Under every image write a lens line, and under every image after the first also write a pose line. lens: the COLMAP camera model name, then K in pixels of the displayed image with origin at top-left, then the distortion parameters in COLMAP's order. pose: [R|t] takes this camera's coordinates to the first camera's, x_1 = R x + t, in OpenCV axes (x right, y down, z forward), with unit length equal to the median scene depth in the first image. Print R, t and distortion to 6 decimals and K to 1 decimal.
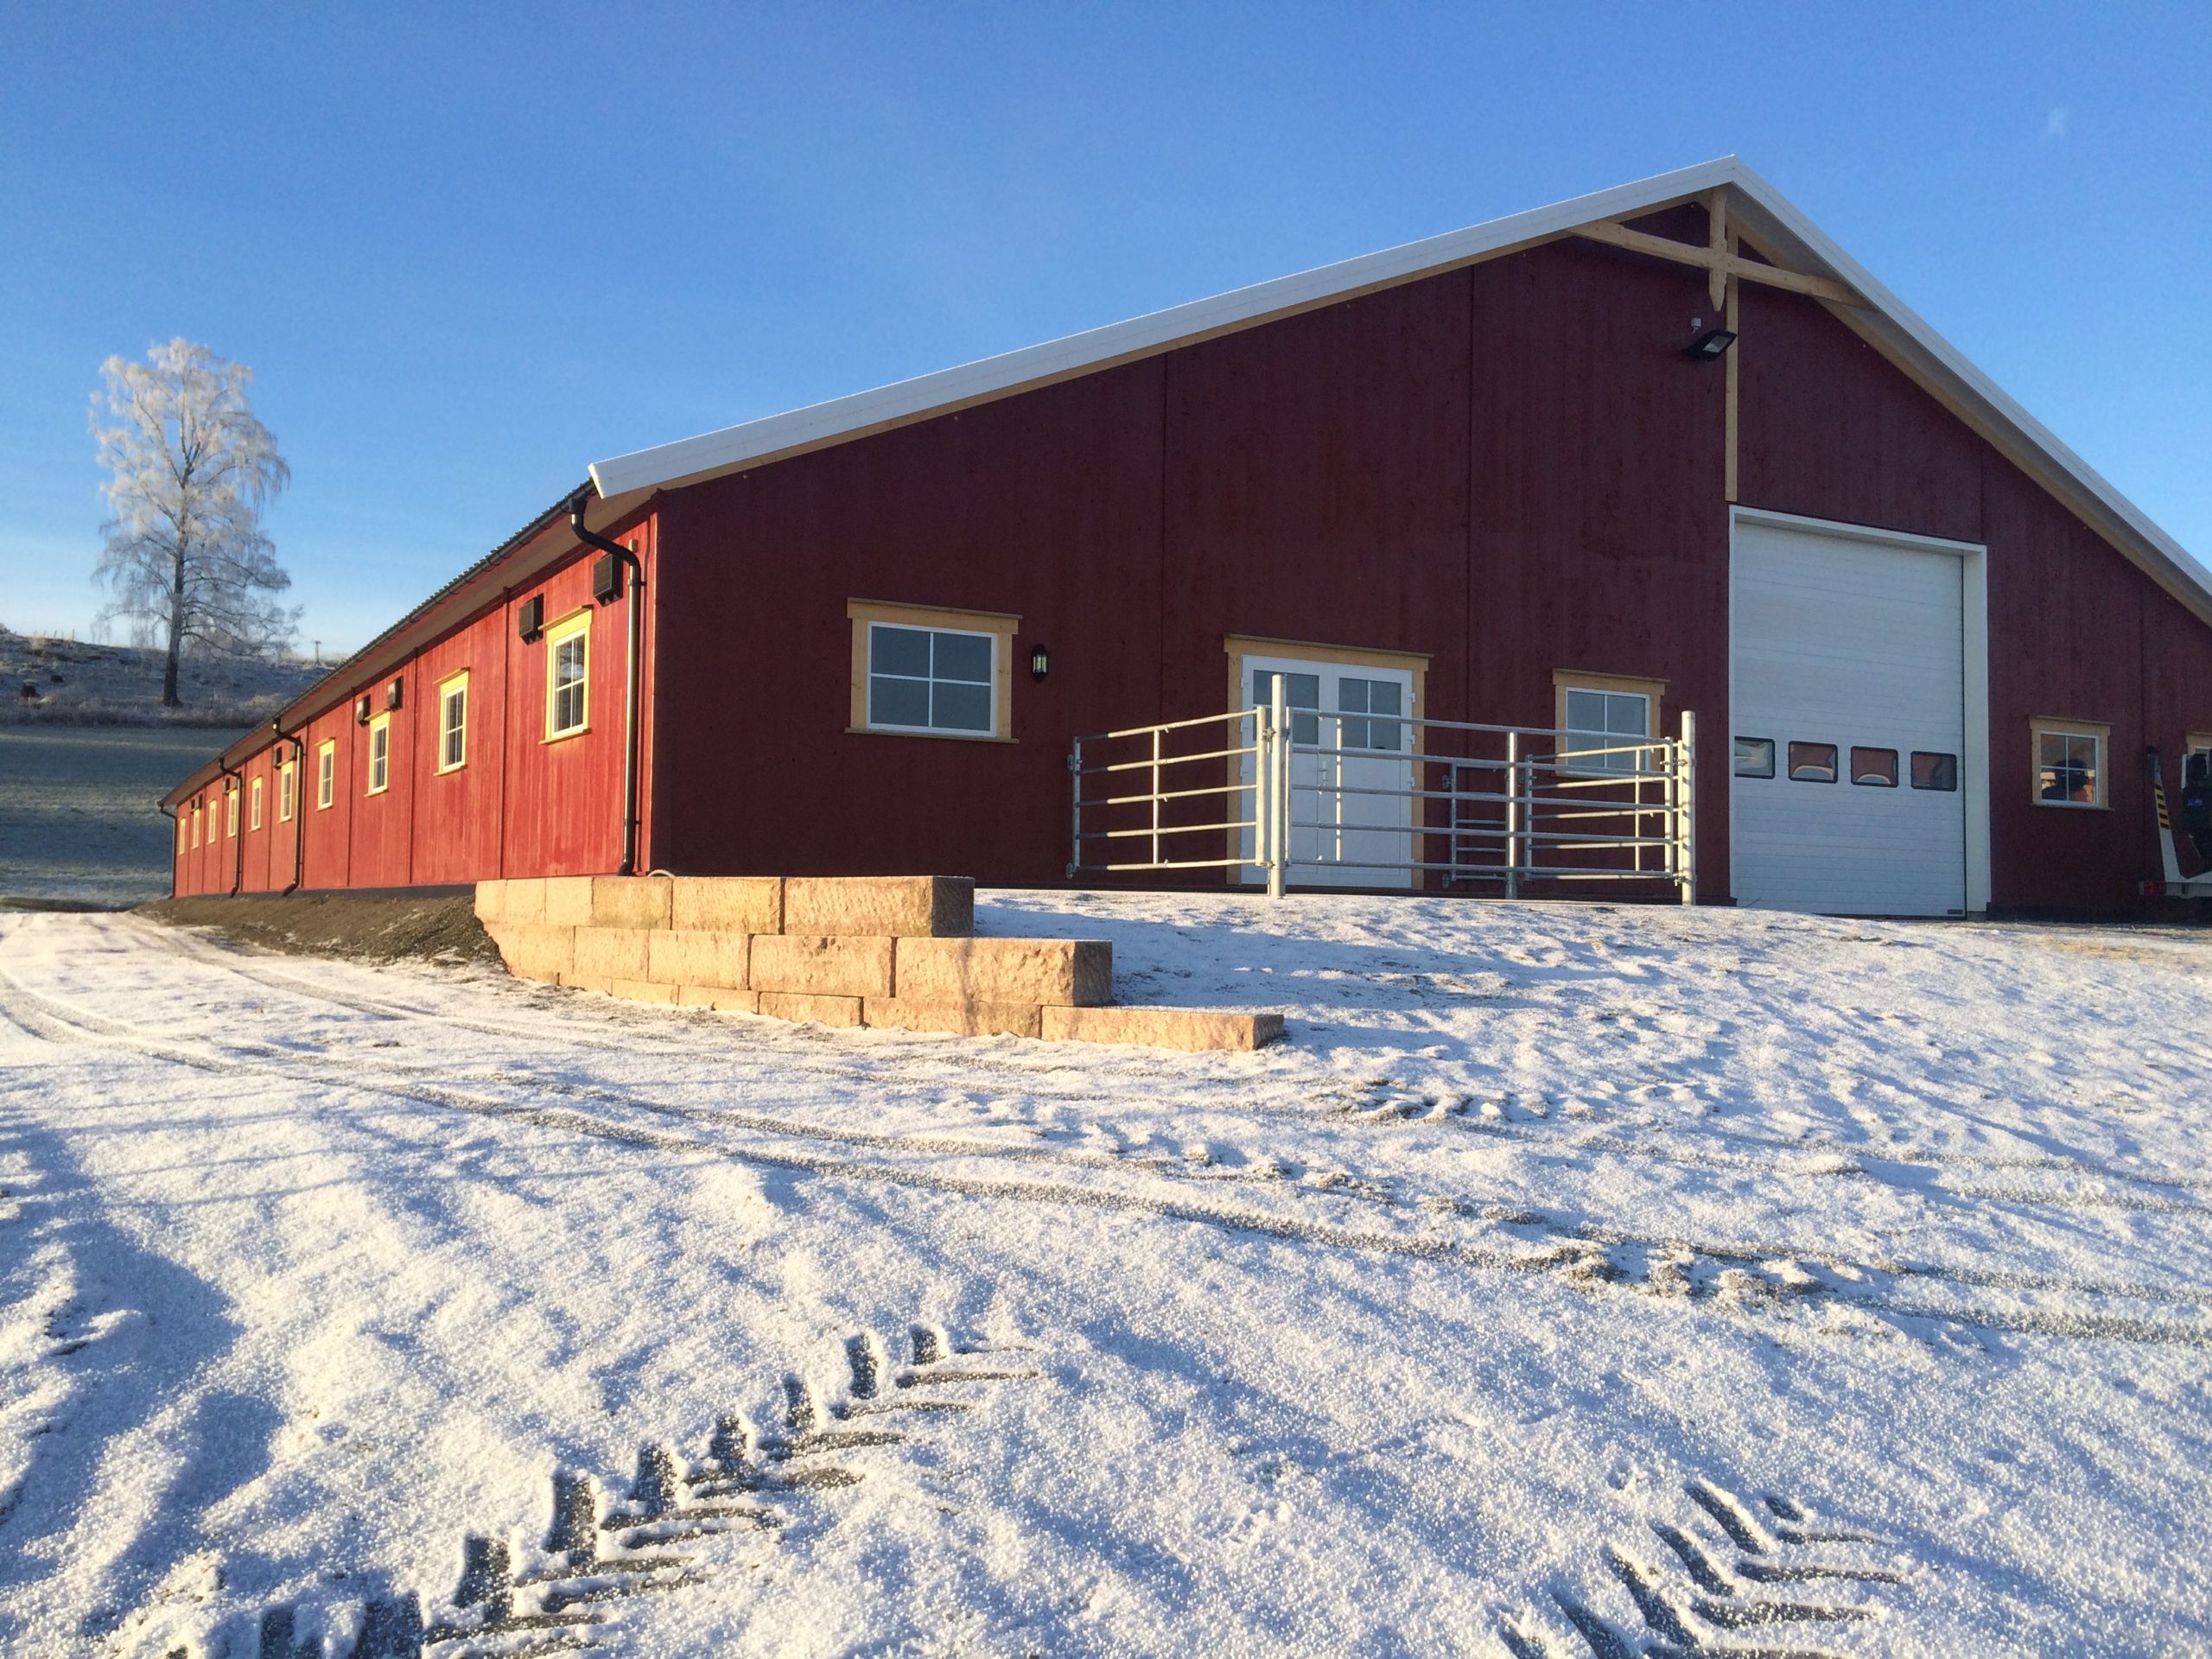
lens RADIAL K [[1886.7, 0, 1108.5], [0, 1886.7, 834.1], [0, 0, 1]] dist [0.058932, -0.023758]
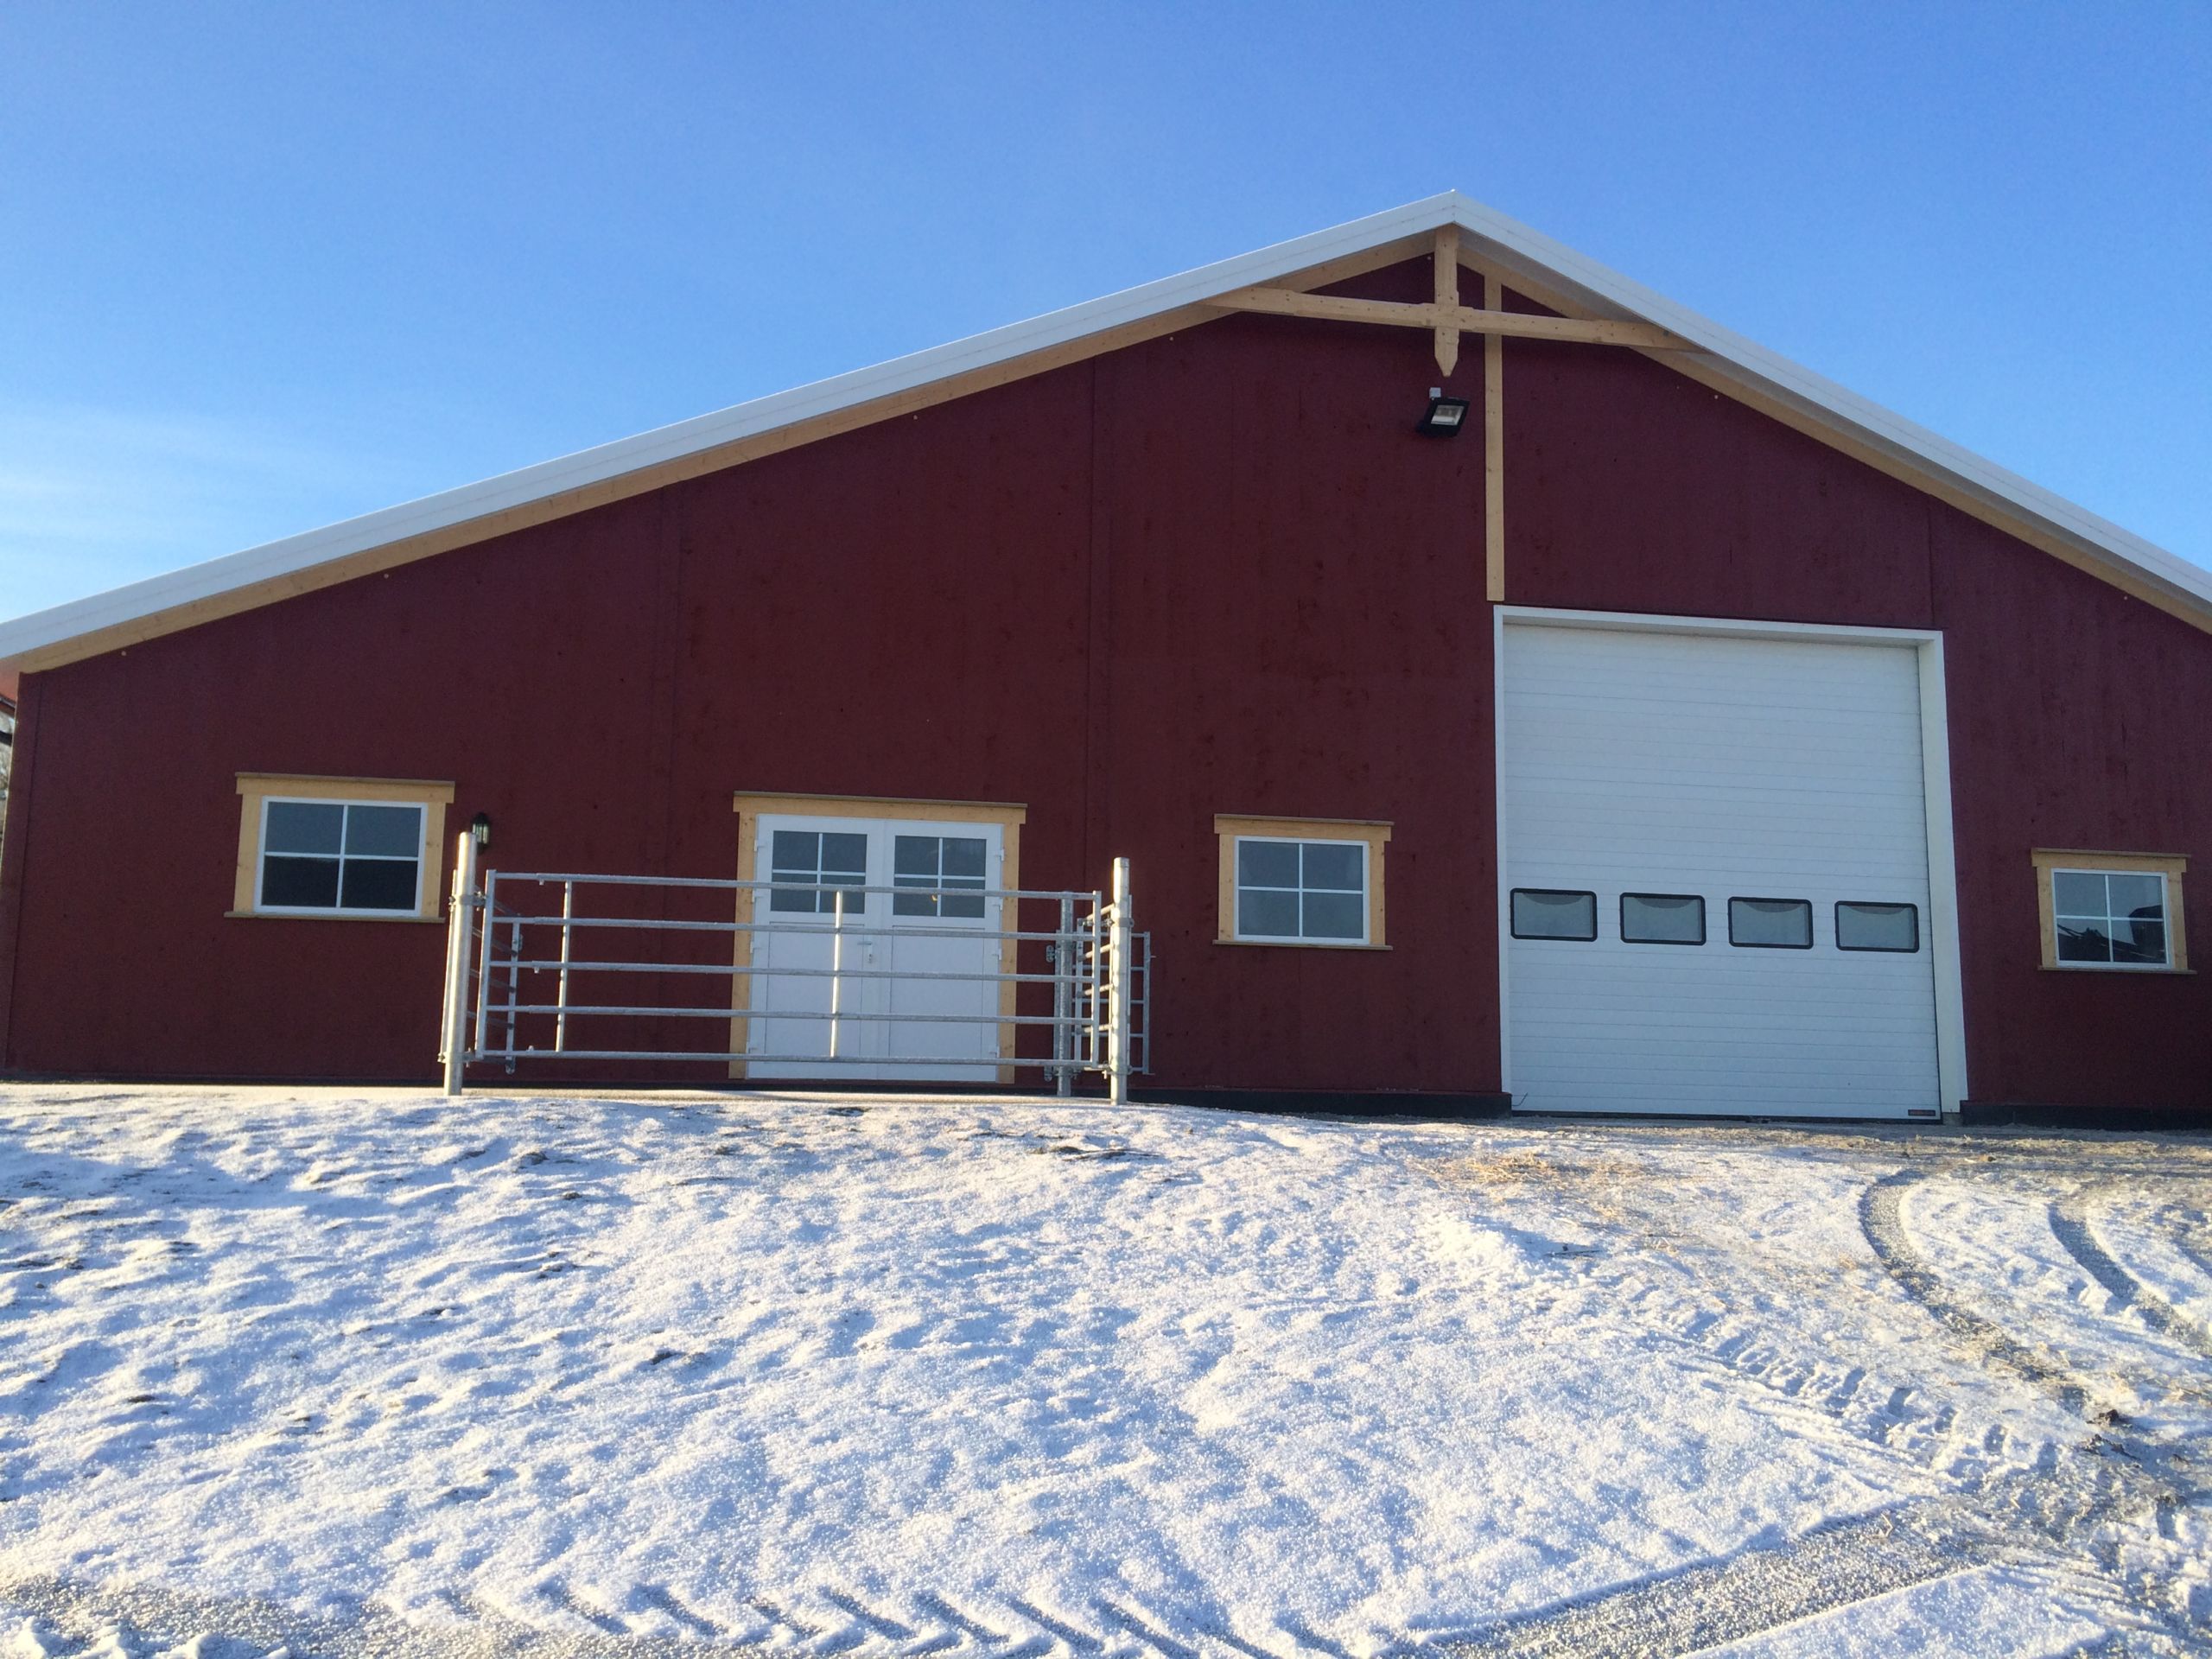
lens RADIAL K [[1886.7, 0, 1116.2], [0, 1886.7, 833.3], [0, 0, 1]] dist [0.058932, -0.023758]
pose [[0.942388, -0.042997, -0.331746, 0.472847], [0.010586, 0.995042, -0.098893, 0.002243], [0.334353, 0.089684, 0.938171, 0.211353]]
